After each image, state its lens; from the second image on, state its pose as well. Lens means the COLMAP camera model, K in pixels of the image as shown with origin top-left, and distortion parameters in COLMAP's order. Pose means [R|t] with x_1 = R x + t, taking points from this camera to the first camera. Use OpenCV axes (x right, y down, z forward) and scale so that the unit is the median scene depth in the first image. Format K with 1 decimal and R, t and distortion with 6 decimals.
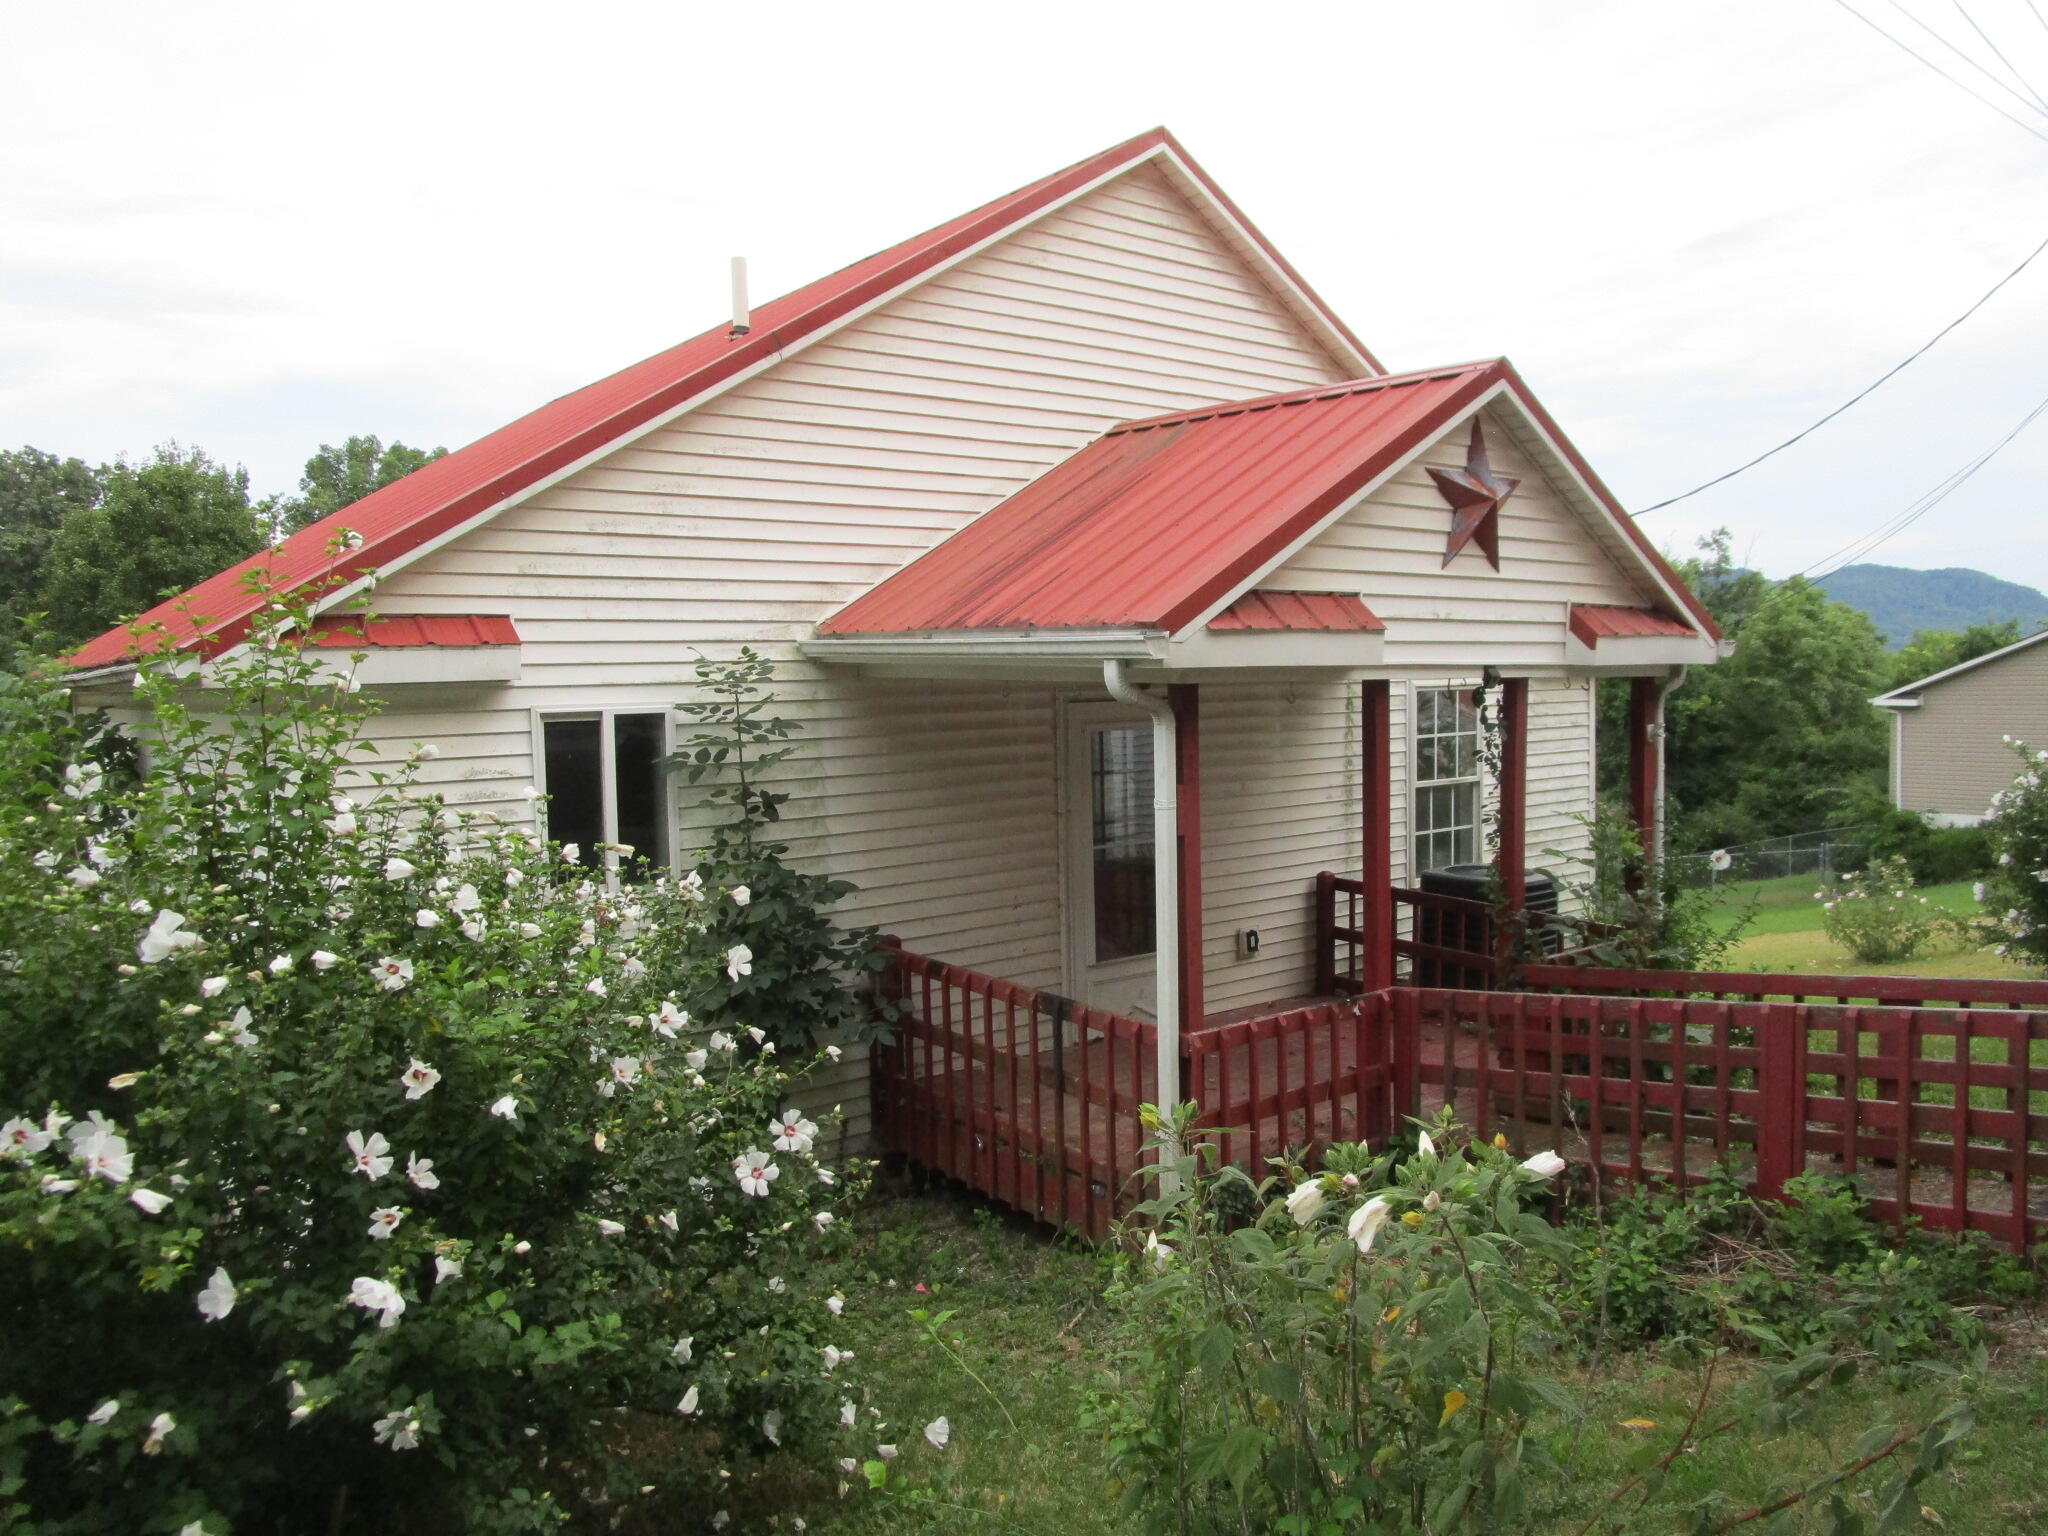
lens RADIAL K [[1455.9, 0, 1021.1], [0, 1455.9, 764.0], [0, 0, 1]] dist [-0.027832, 0.006474]
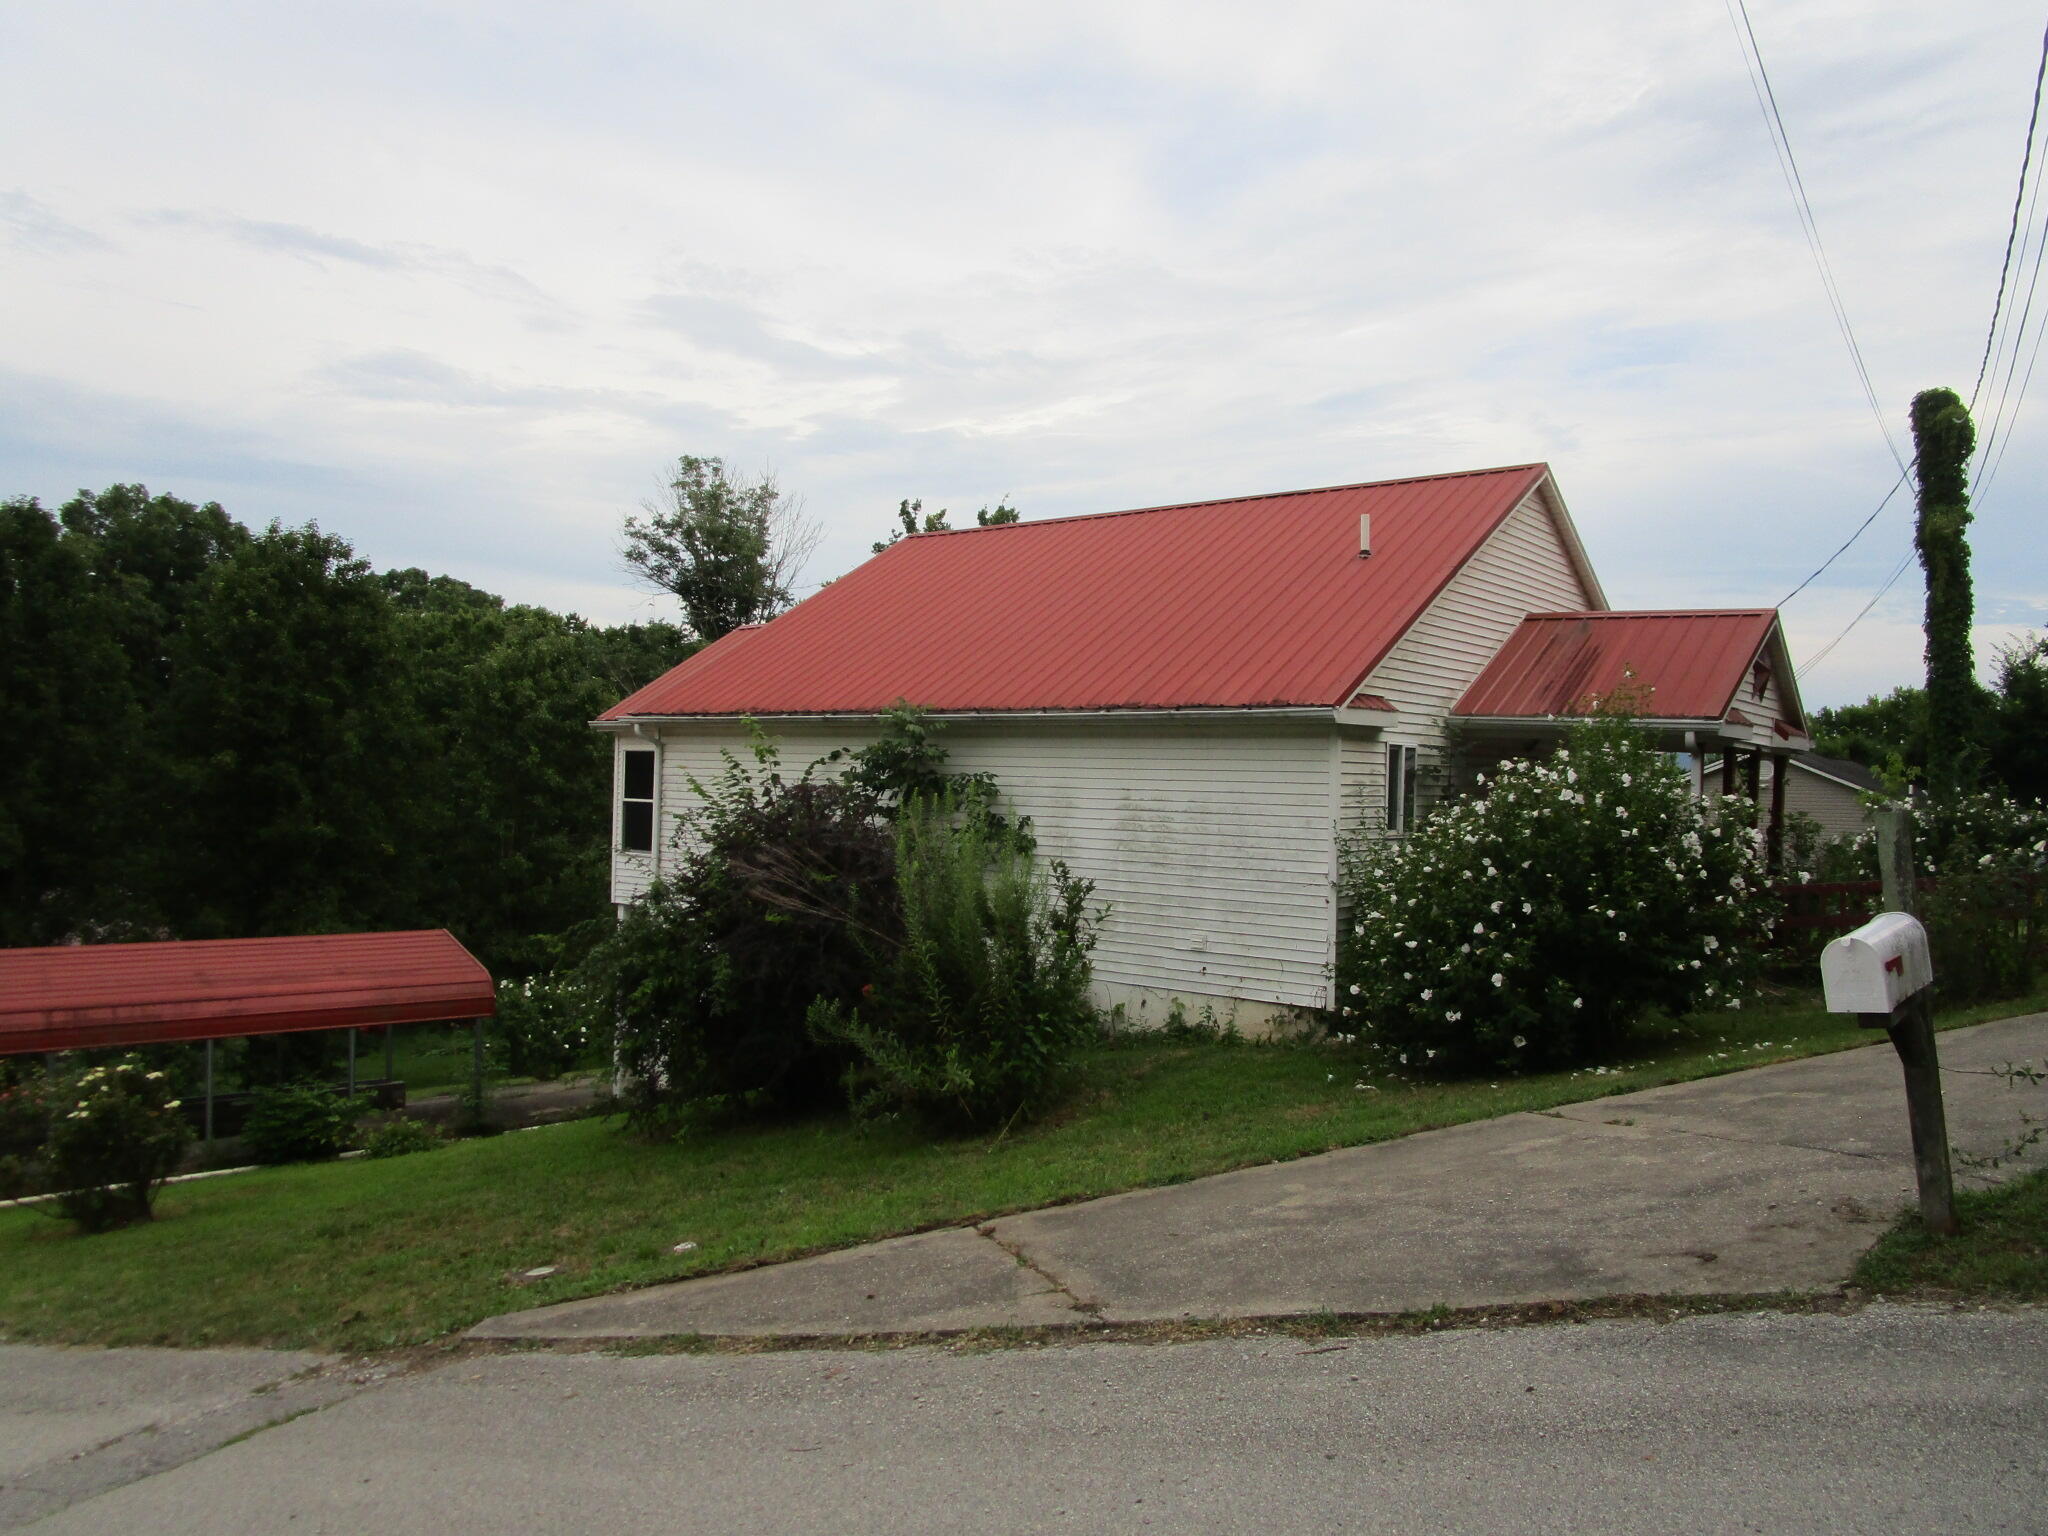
lens RADIAL K [[1455.9, 0, 1027.0], [0, 1455.9, 772.2], [0, 0, 1]] dist [-0.027832, 0.006474]
pose [[0.972813, 0.042912, 0.227583, -1.261192], [-0.028764, 0.997462, -0.065125, 0.150407], [-0.229800, 0.056808, 0.971578, -0.885535]]
